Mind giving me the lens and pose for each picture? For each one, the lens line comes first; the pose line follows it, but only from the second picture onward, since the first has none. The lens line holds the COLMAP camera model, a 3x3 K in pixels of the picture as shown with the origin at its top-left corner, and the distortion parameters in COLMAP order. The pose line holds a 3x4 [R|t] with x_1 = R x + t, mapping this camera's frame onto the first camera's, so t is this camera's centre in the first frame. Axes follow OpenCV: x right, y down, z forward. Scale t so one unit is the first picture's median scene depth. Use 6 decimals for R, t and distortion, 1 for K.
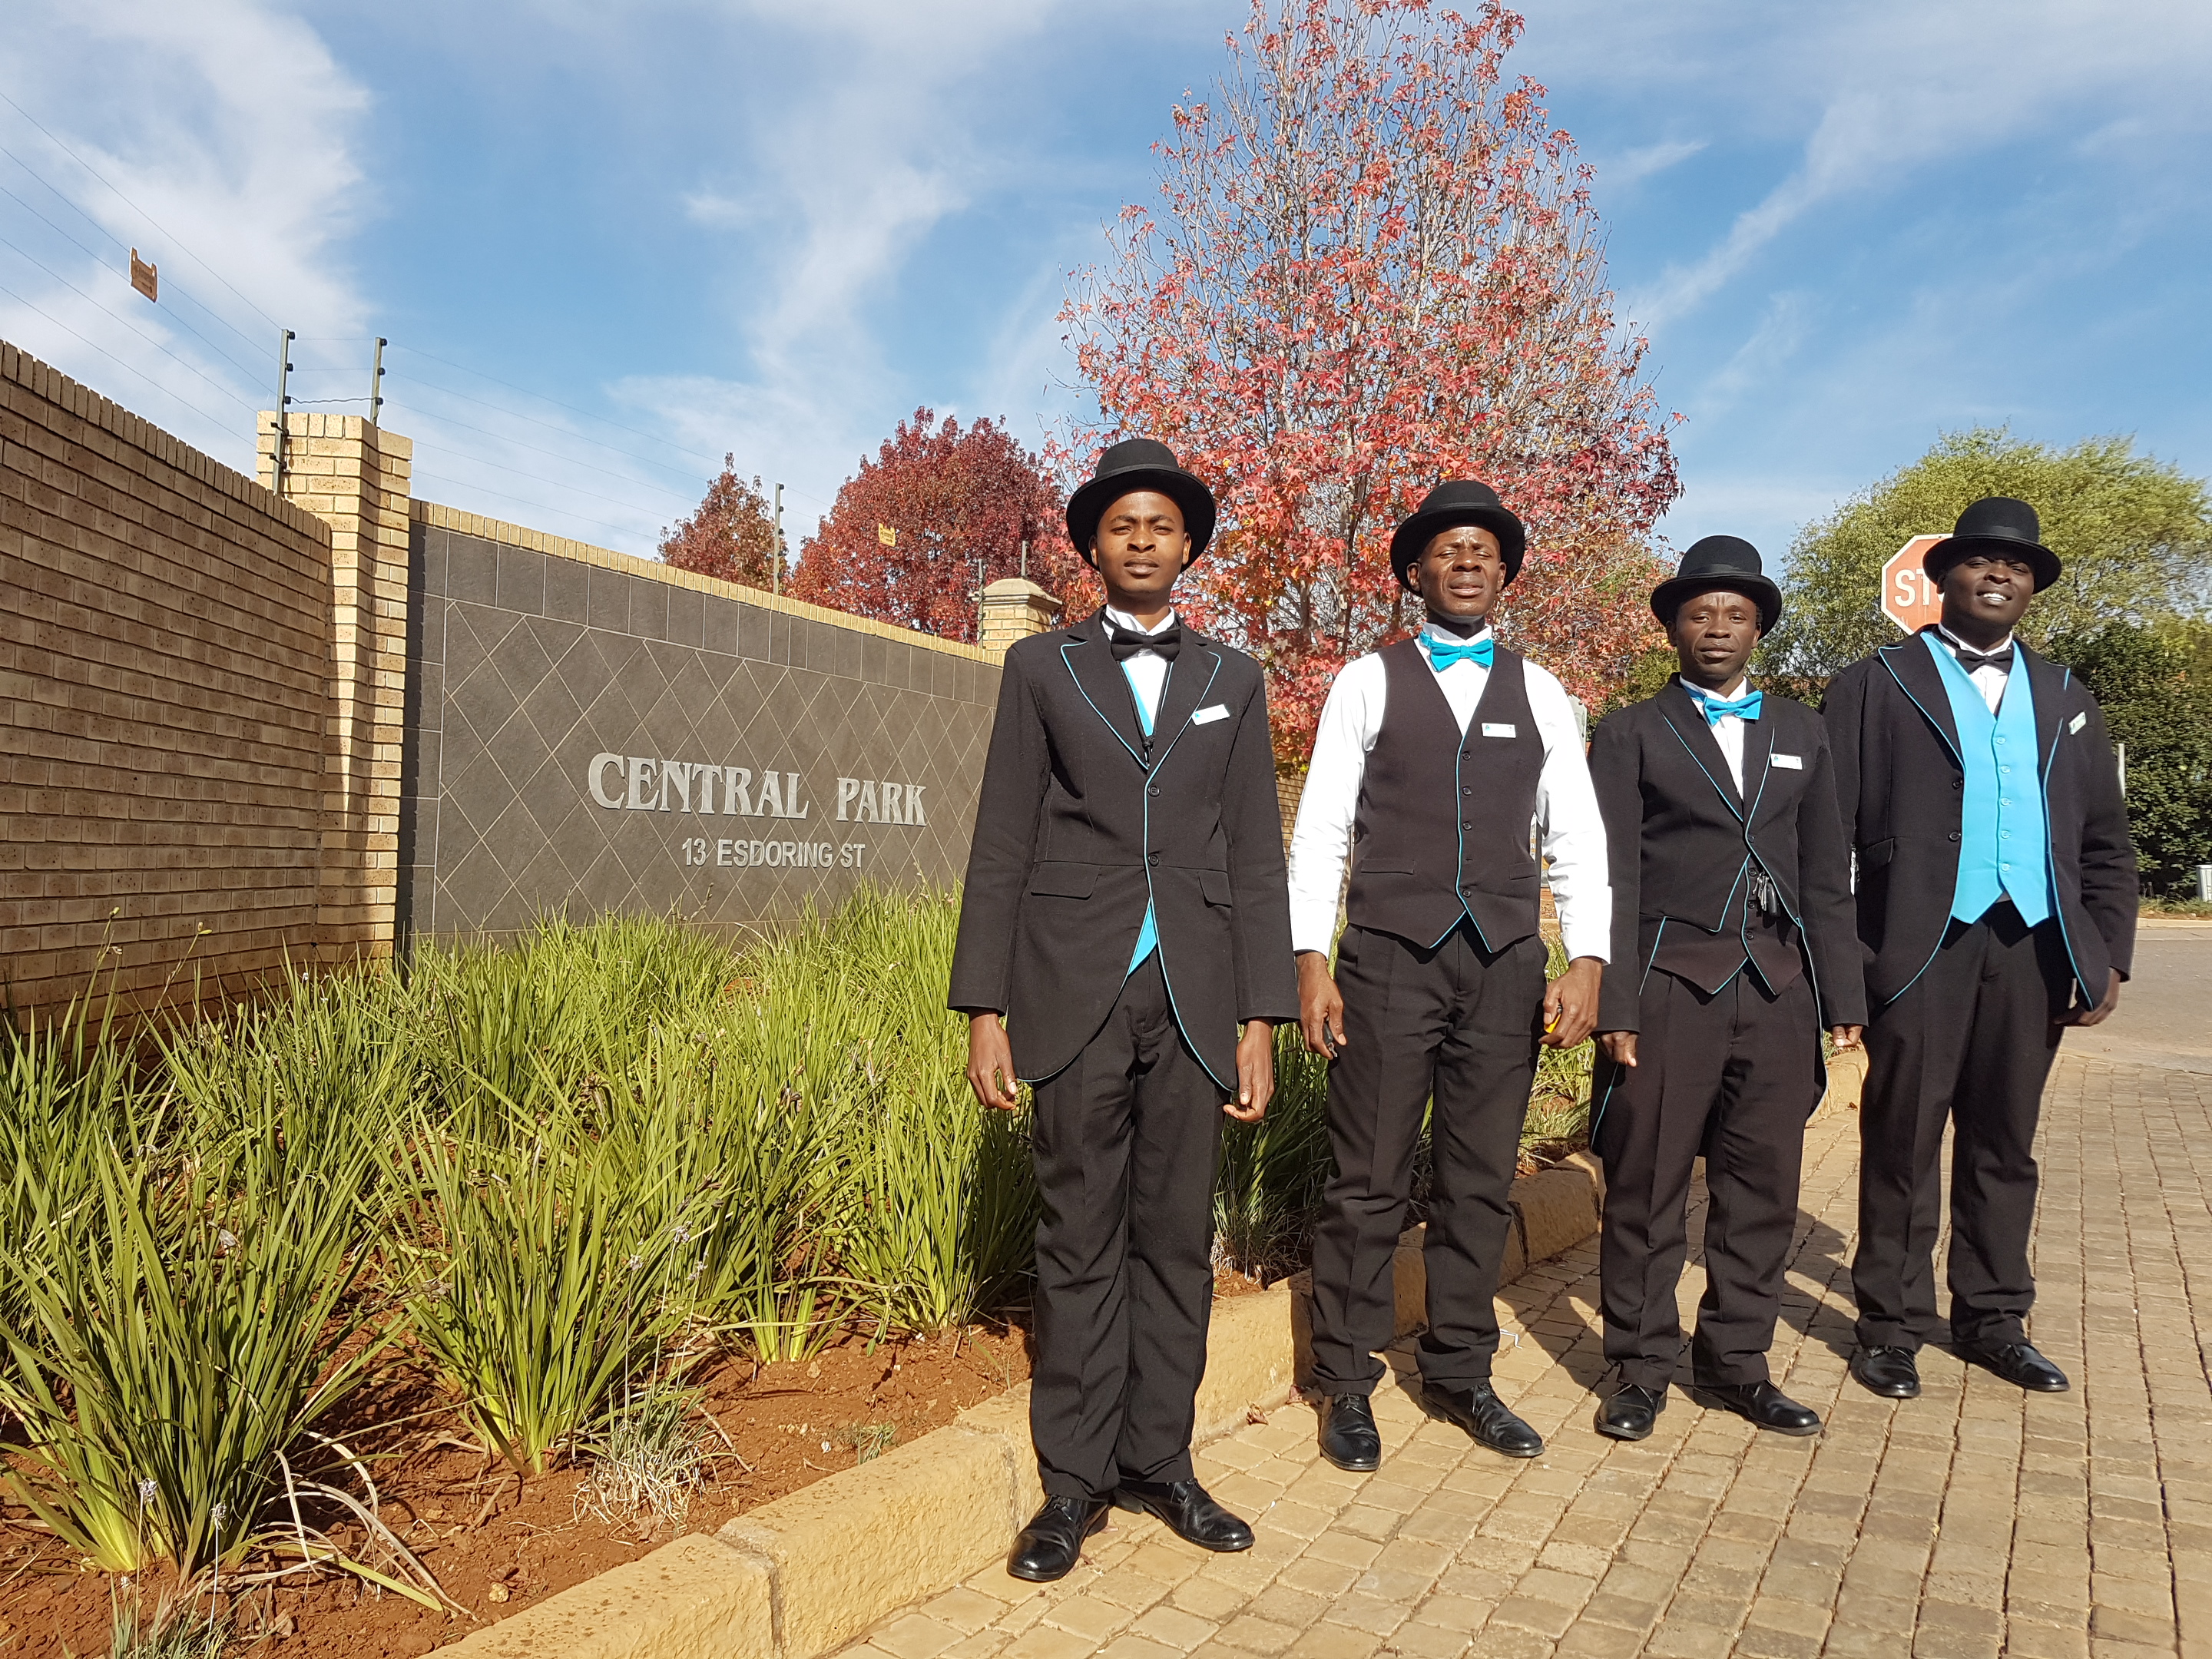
lens RADIAL K [[1661.5, 0, 1088.9], [0, 1661.5, 839.0], [0, 0, 1]] dist [0.199433, -0.341398]
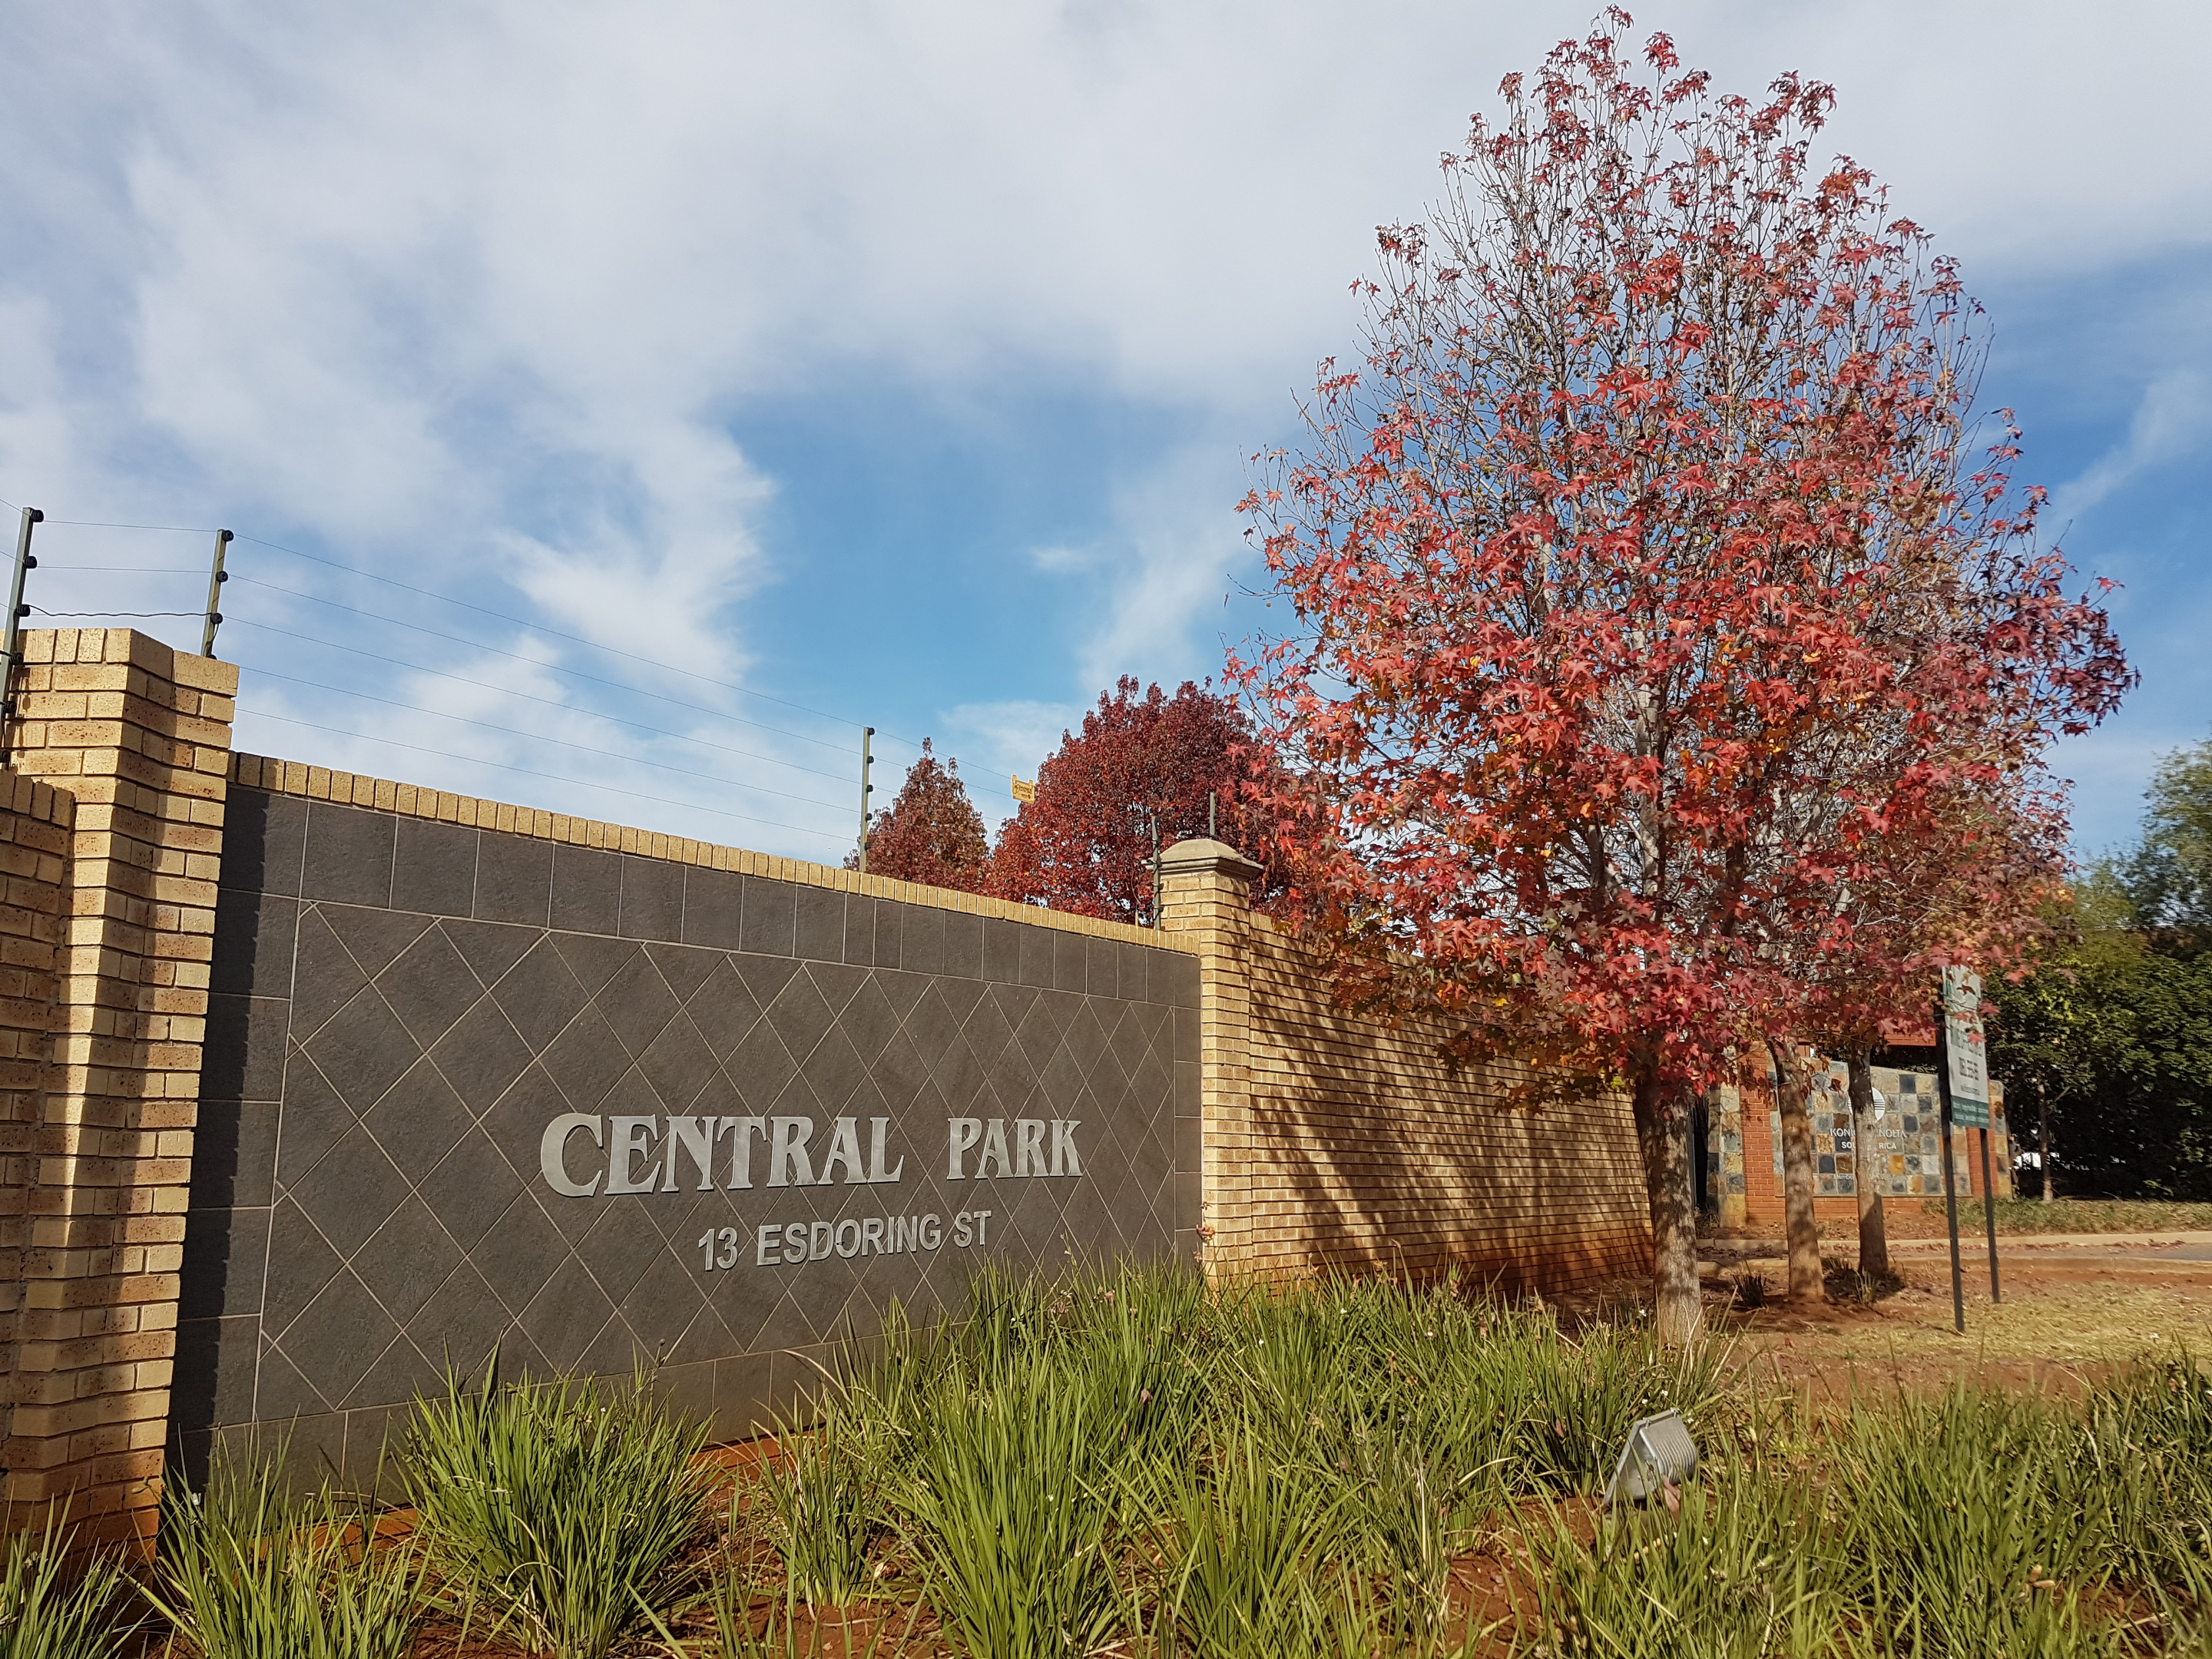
lens RADIAL K [[1661.5, 0, 1088.9], [0, 1661.5, 839.0], [0, 0, 1]] dist [0.199433, -0.341398]
pose [[0.989128, -0.046988, -0.139348, 0.015852], [0.023322, 0.985708, -0.166838, -0.035007], [0.145196, 0.161774, 0.976088, 0.295485]]
